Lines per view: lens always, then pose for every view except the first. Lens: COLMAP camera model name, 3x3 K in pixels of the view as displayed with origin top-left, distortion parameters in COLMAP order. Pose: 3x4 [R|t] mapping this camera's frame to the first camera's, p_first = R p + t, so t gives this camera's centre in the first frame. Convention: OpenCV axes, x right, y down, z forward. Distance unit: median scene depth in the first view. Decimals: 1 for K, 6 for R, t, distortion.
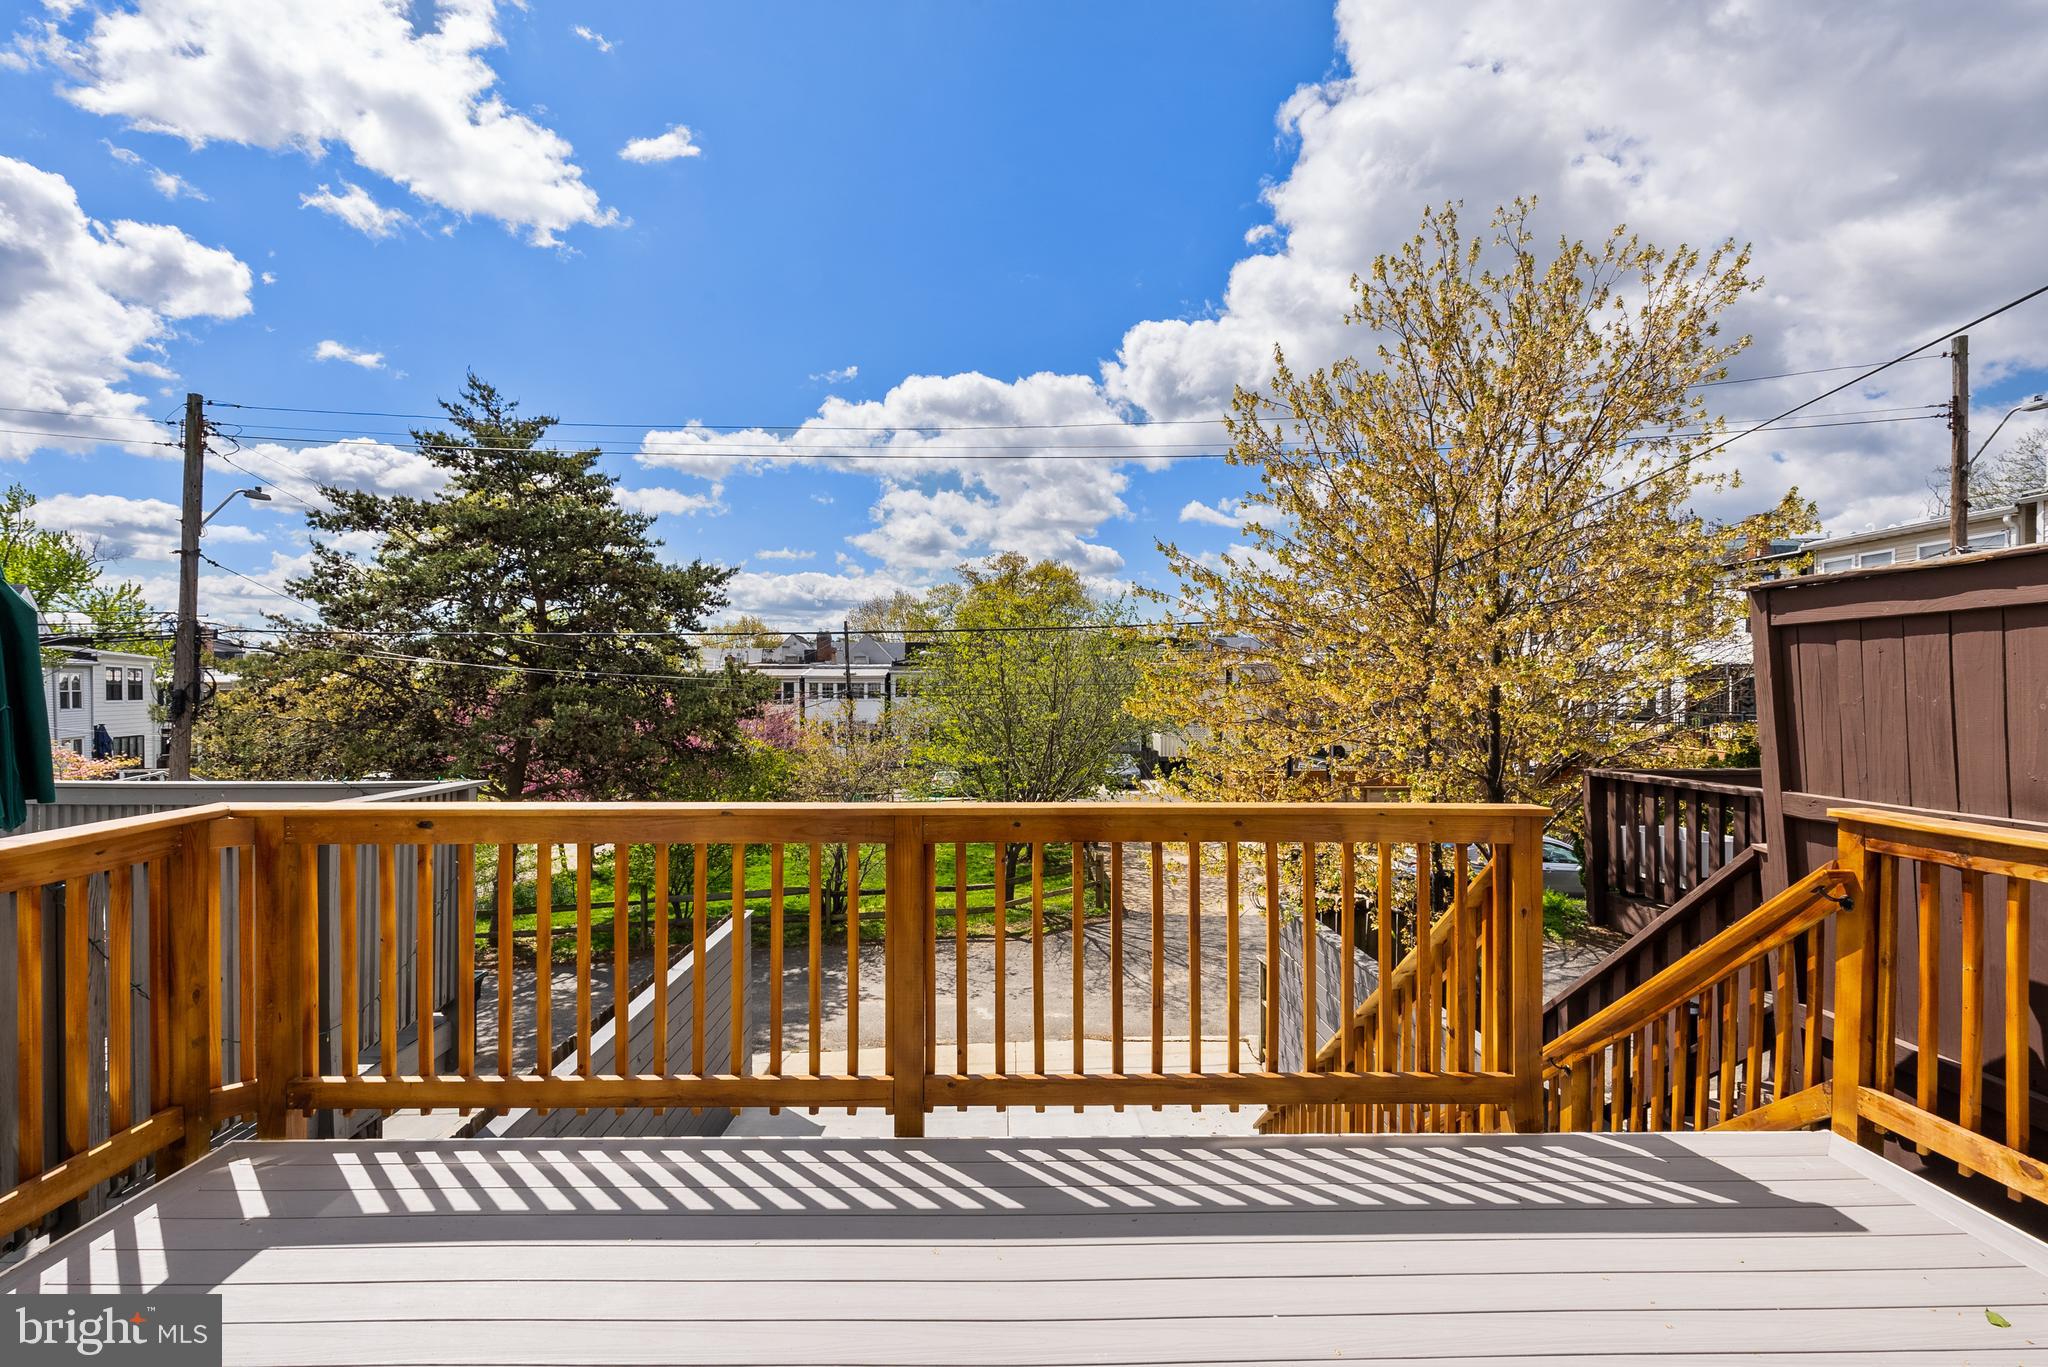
lens RADIAL K [[931.8, 0, 1024.0], [0, 931.8, 683.5], [0, 0, 1]] dist [0.002432, 0.000698]
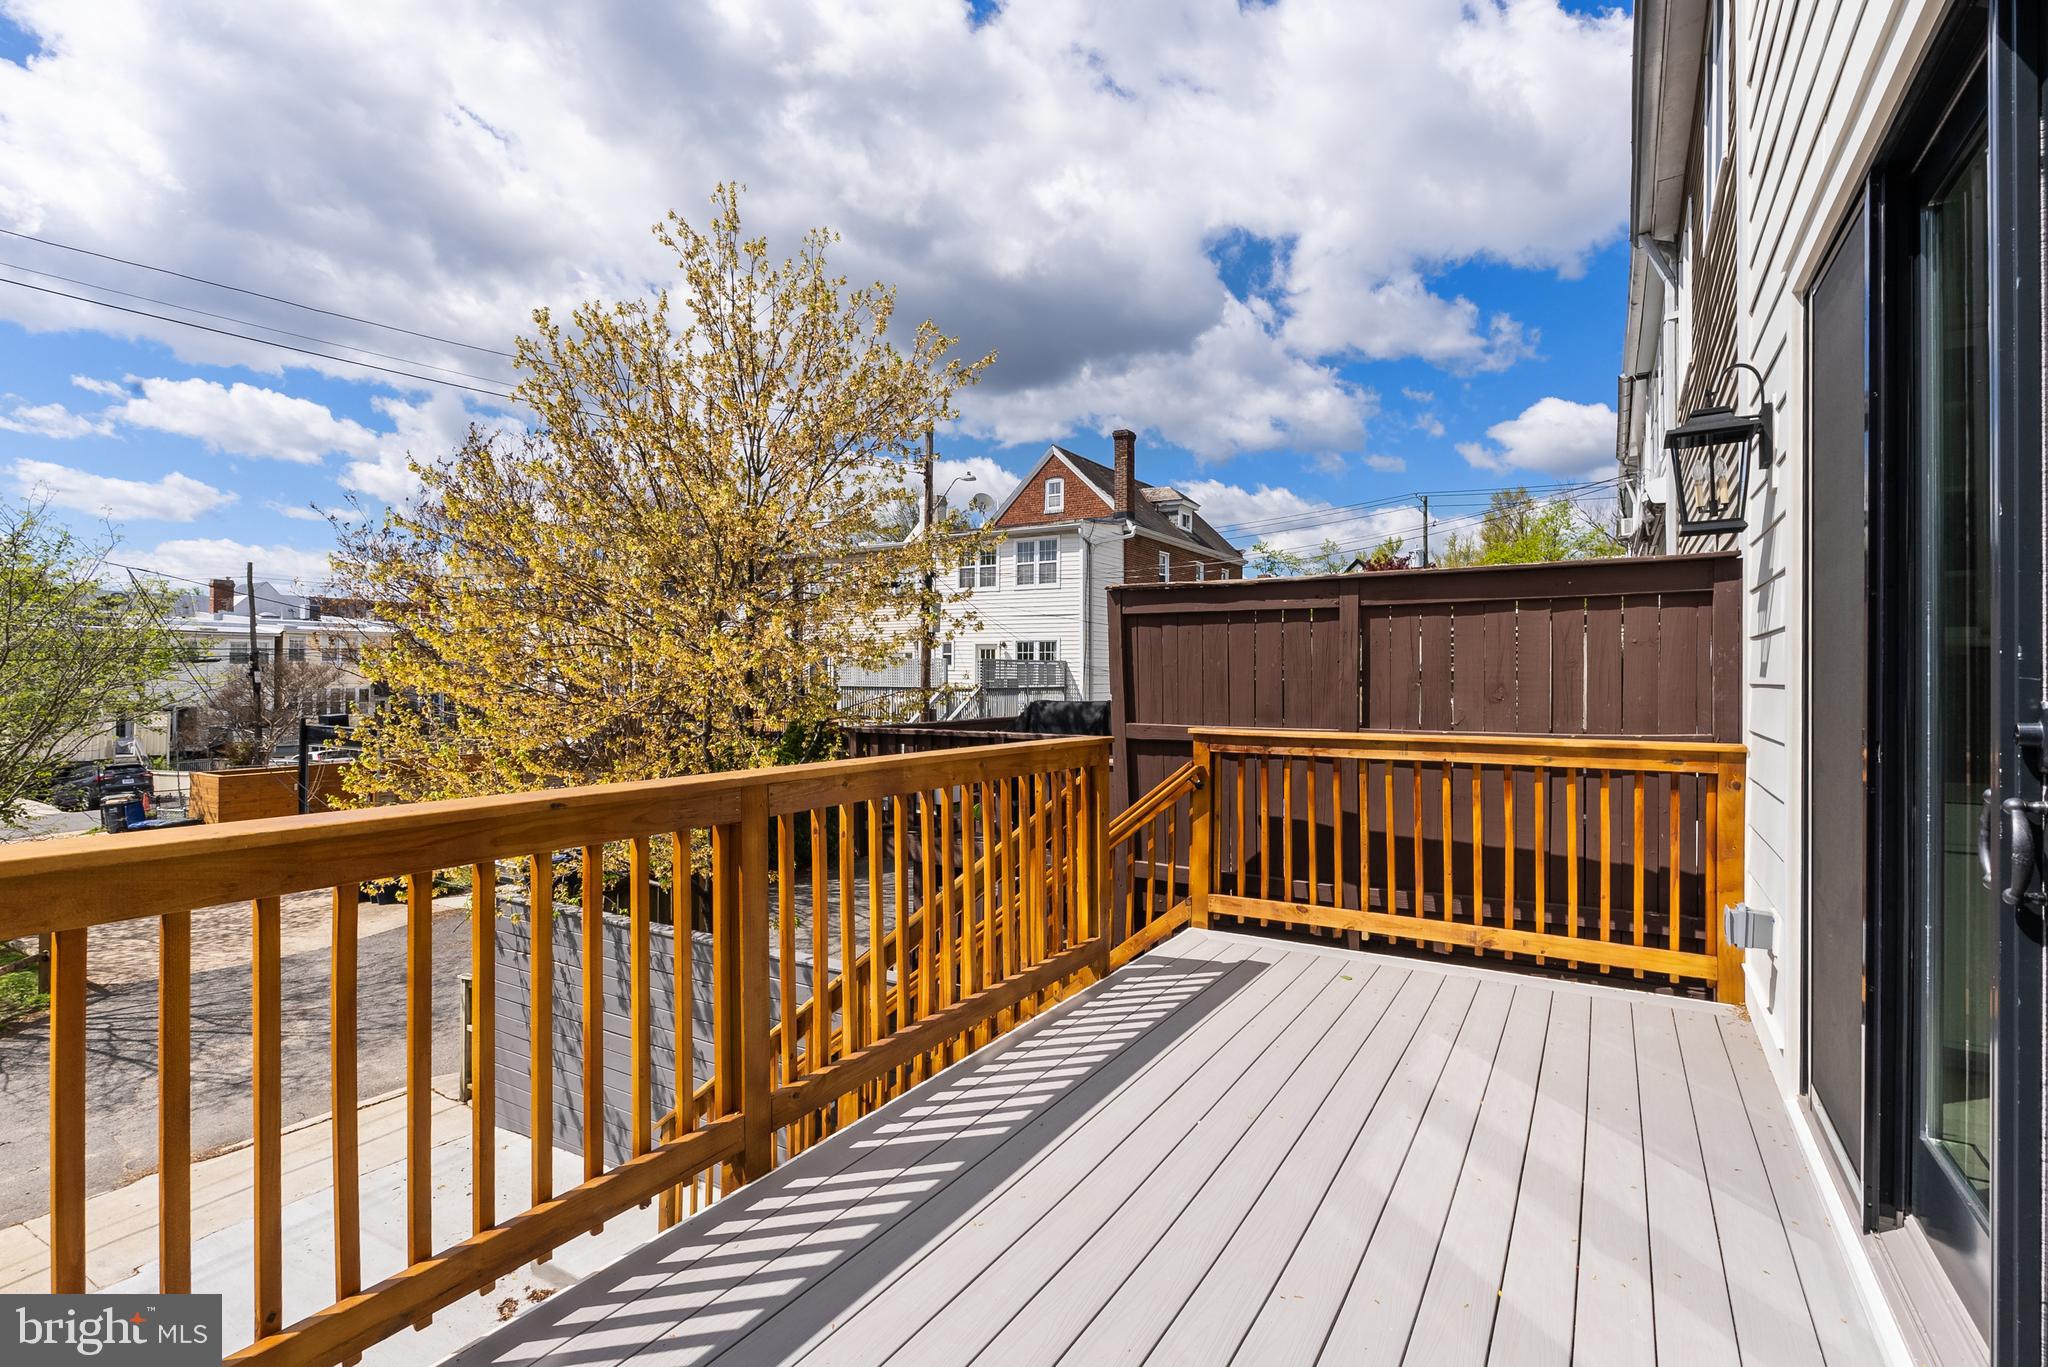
lens RADIAL K [[969.5, 0, 1024.0], [0, 969.5, 683.5], [0, 0, 1]] dist [0.001434, 0.000420]
pose [[0.533421, -0.001658, 0.845848, -0.649048], [-0.011928, 0.999884, 0.009483, 0.040010], [-0.845766, -0.015148, 0.533339, 0.325373]]
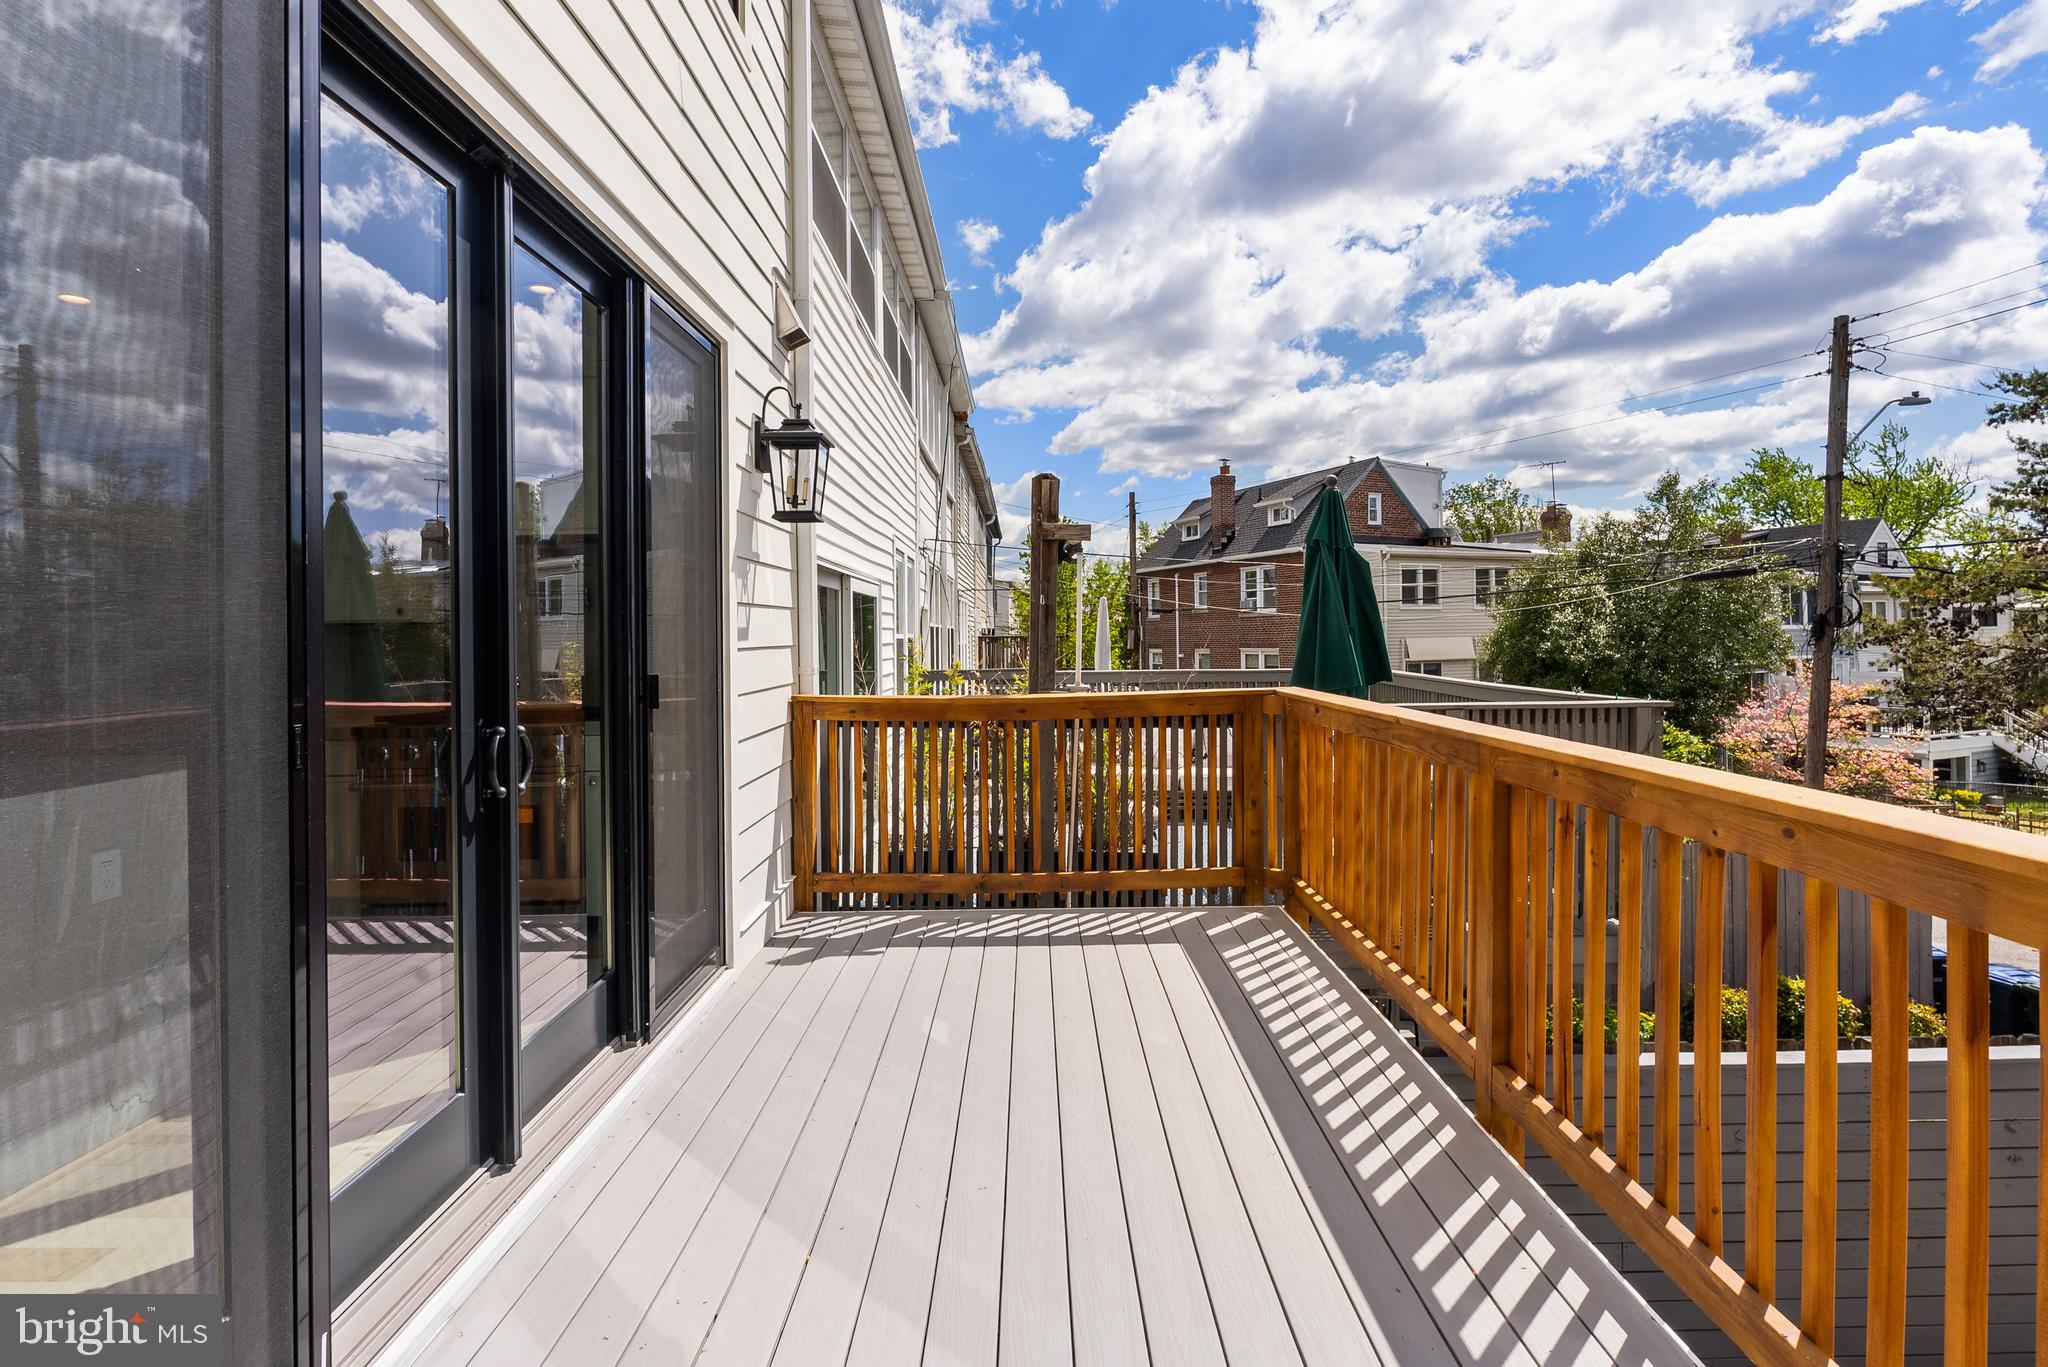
lens RADIAL K [[998.2, 0, 1022.6], [0, 998.2, 631.3], [0, 0, 1]] dist [0.000365, 0.002093]
pose [[-0.021959, -0.002258, -0.999756, 0.714166], [0.021998, 0.999754, -0.002741, 0.031342], [0.999517, -0.022053, -0.021903, 0.557748]]
